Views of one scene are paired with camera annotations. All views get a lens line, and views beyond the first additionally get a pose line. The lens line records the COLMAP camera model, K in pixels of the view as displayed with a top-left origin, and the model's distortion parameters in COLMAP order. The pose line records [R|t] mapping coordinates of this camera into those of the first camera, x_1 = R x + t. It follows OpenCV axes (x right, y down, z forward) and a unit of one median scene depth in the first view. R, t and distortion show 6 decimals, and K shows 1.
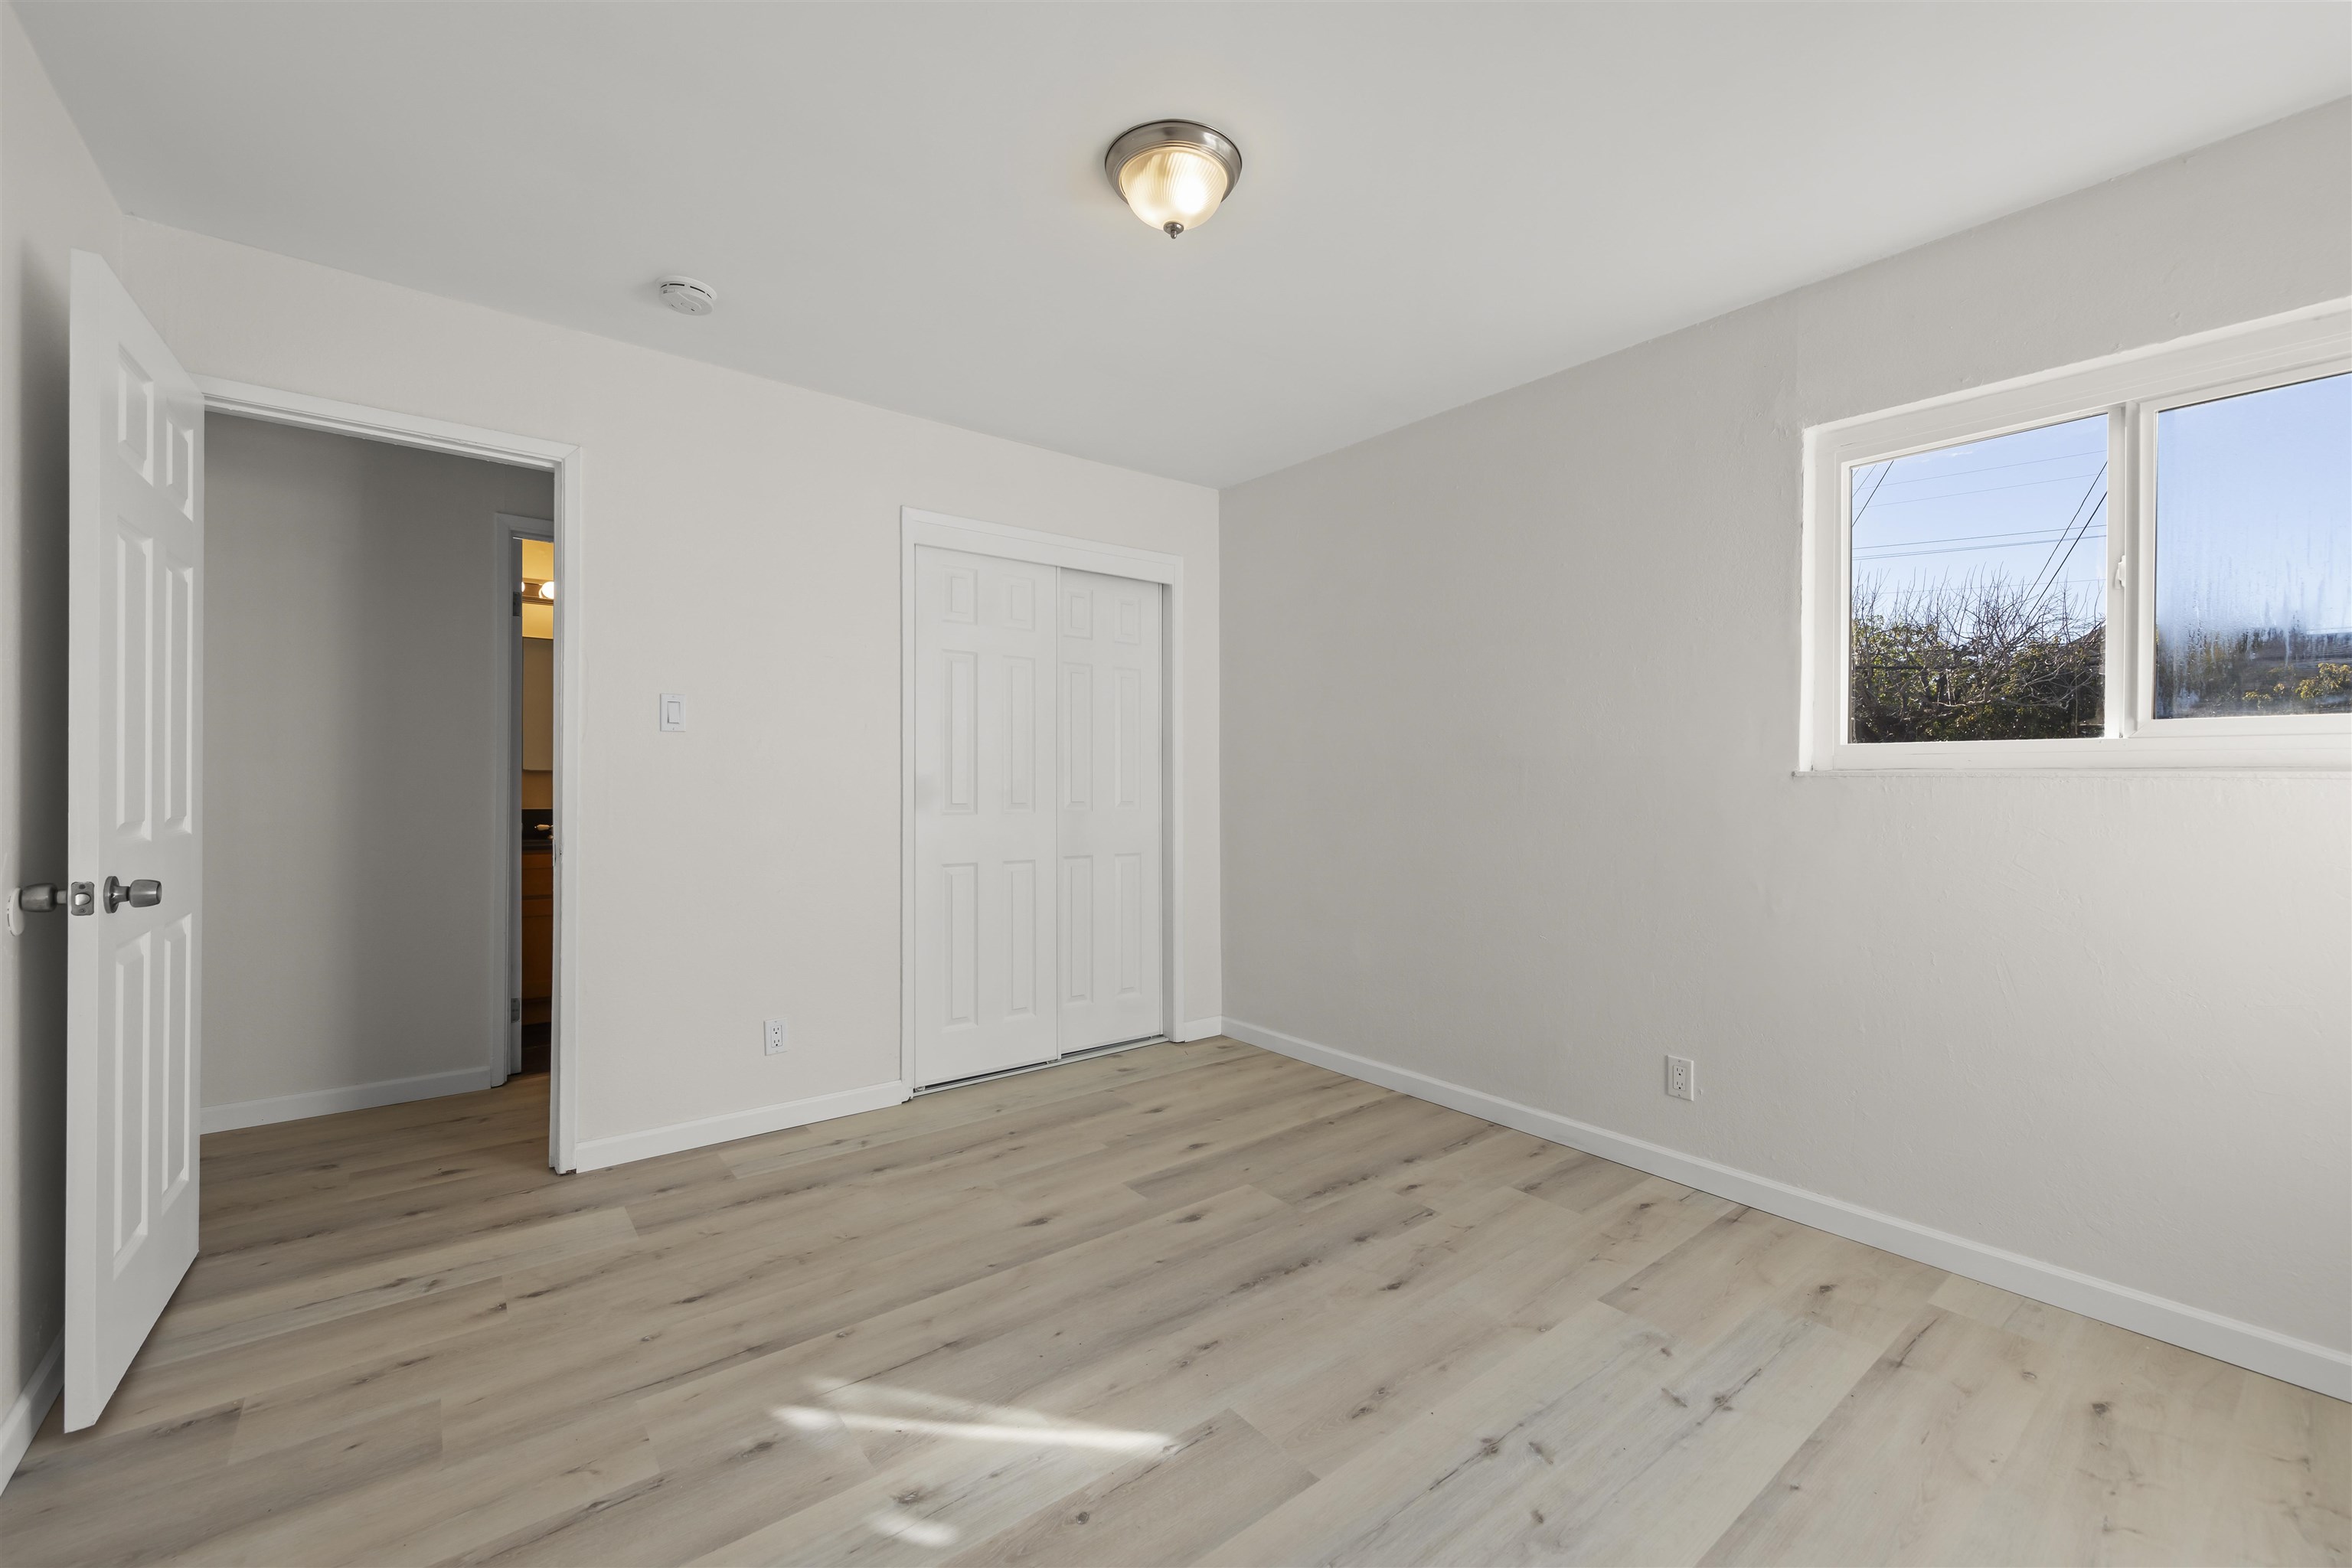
lens RADIAL K [[946.5, 0, 1174.4], [0, 946.5, 776.5], [0, 0, 1]] dist [-0.000597, -0.000313]
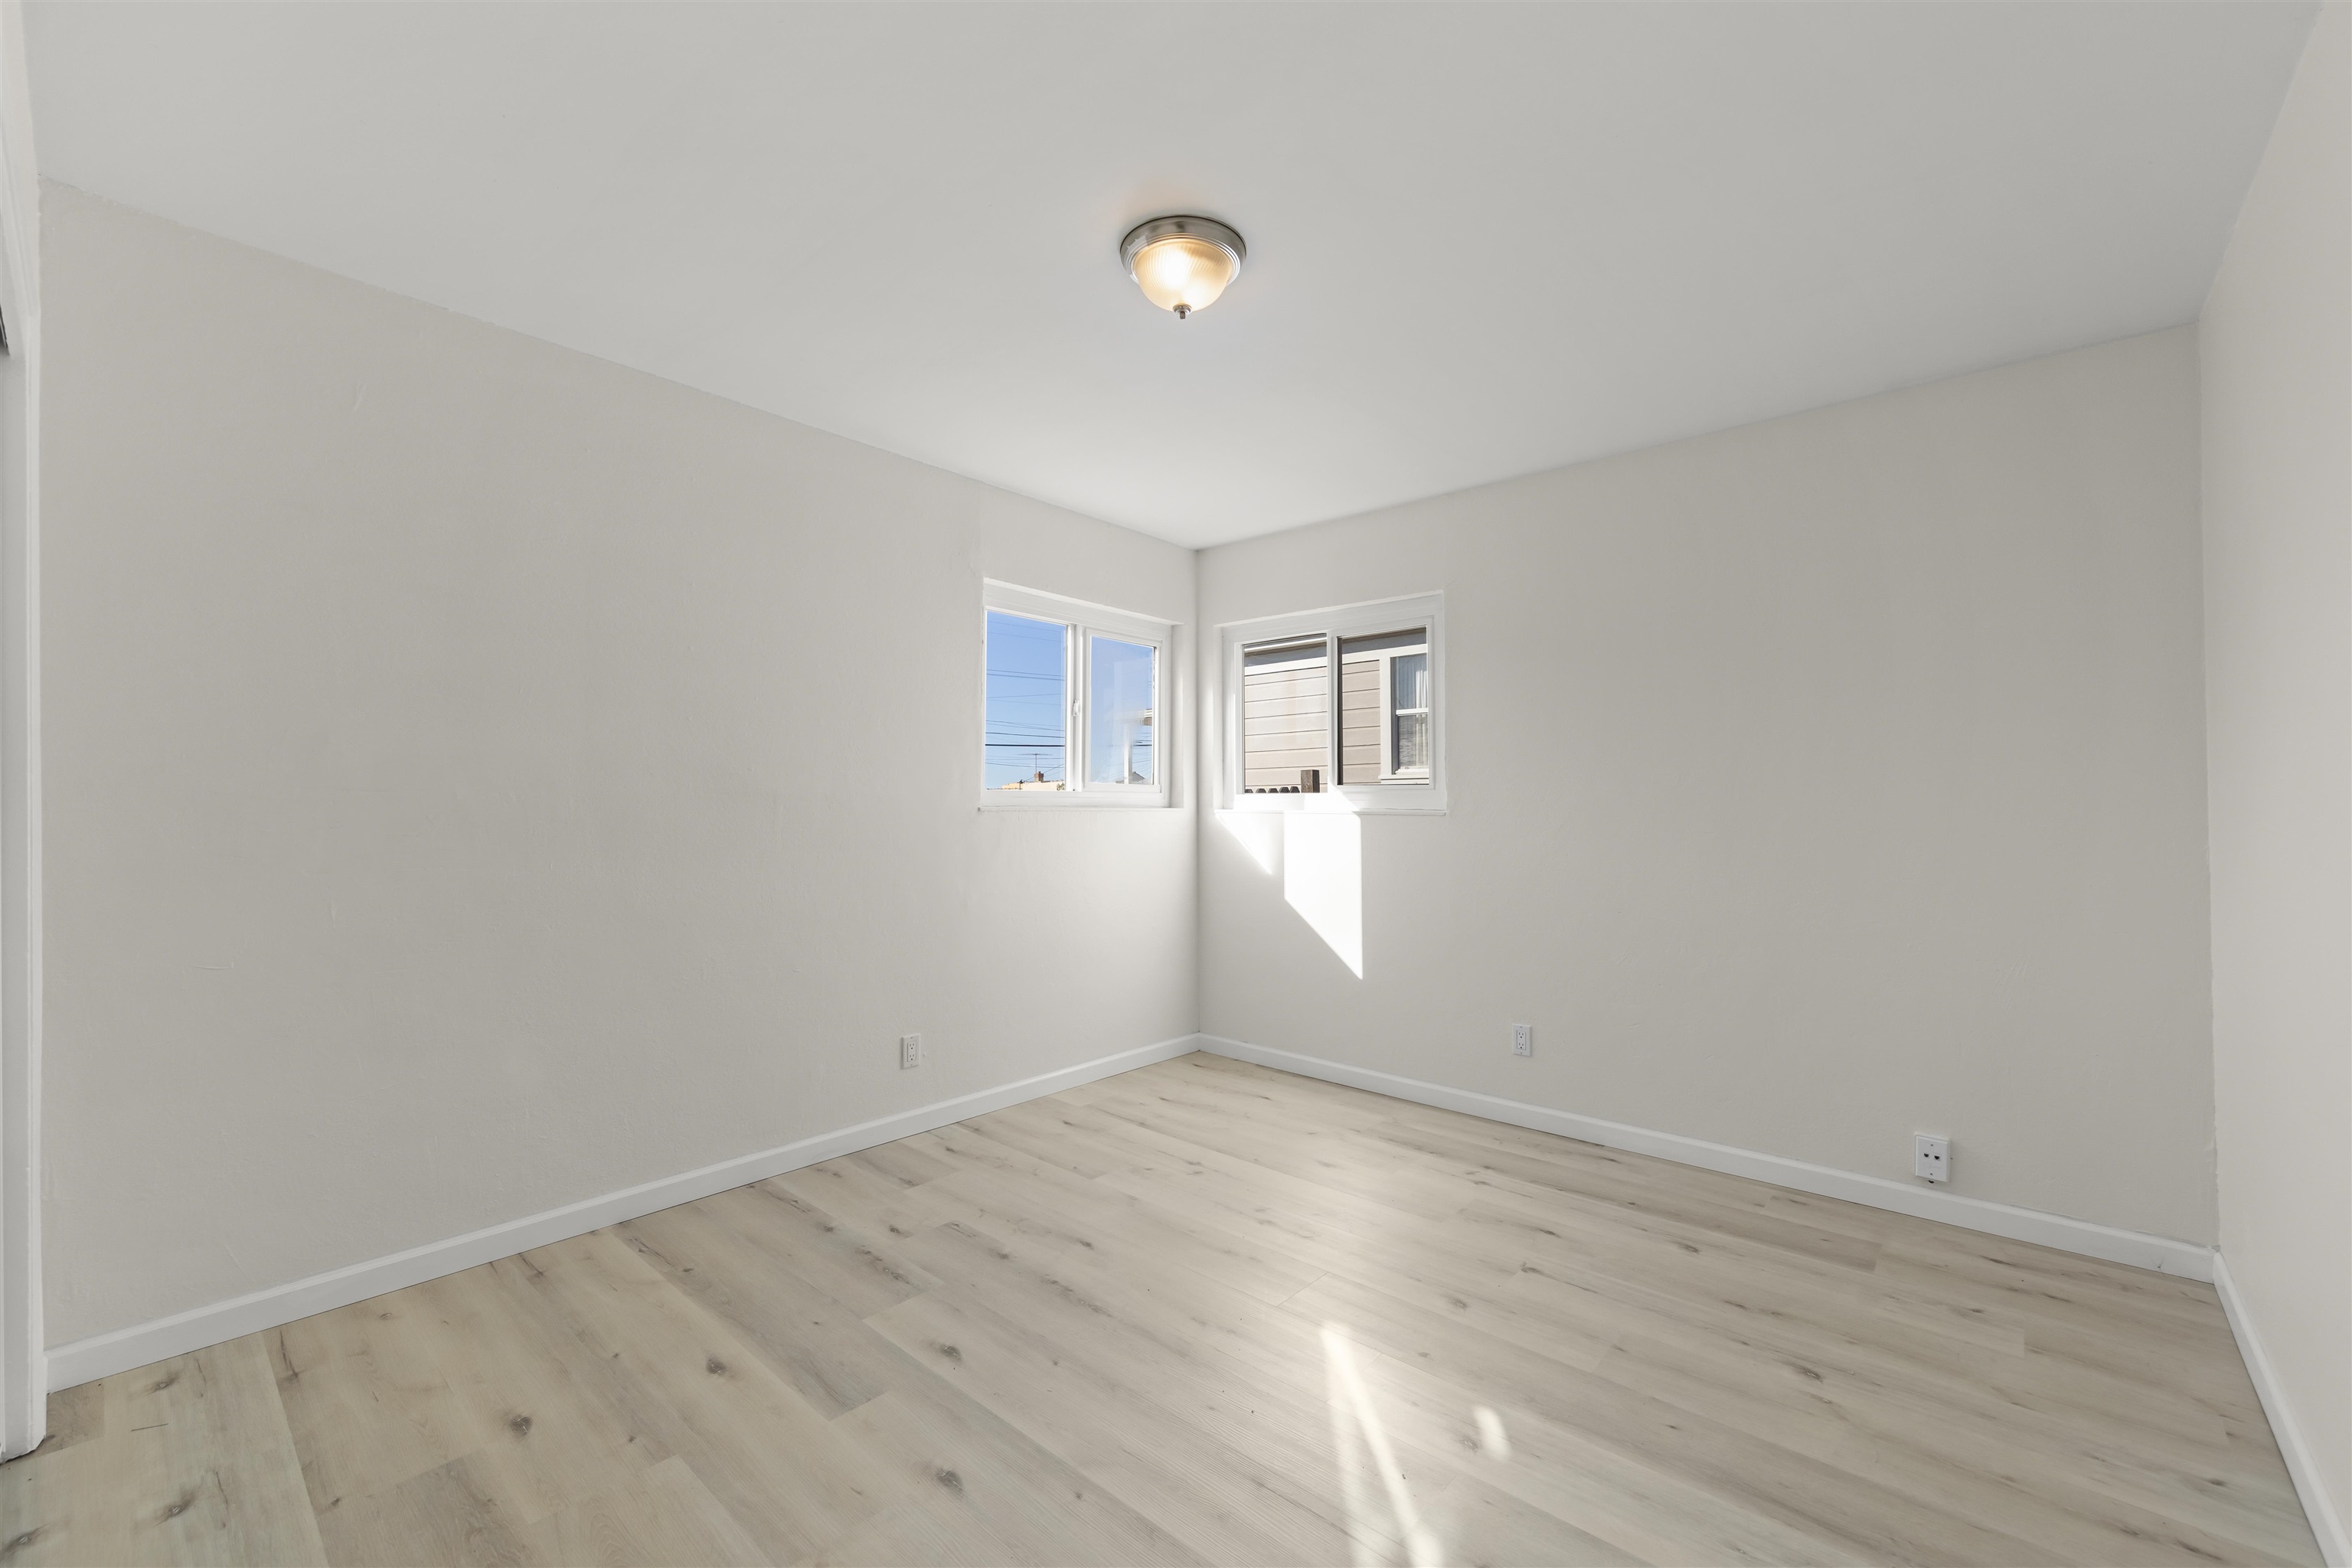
lens RADIAL K [[946.5, 0, 1169.1], [0, 946.5, 786.1], [0, 0, 1]] dist [-0.000597, -0.000313]
pose [[-0.166733, 0.013339, 0.985912, -0.803923], [-0.002553, 0.999899, -0.013960, -0.019353], [-0.985999, -0.004845, -0.166682, 0.908753]]
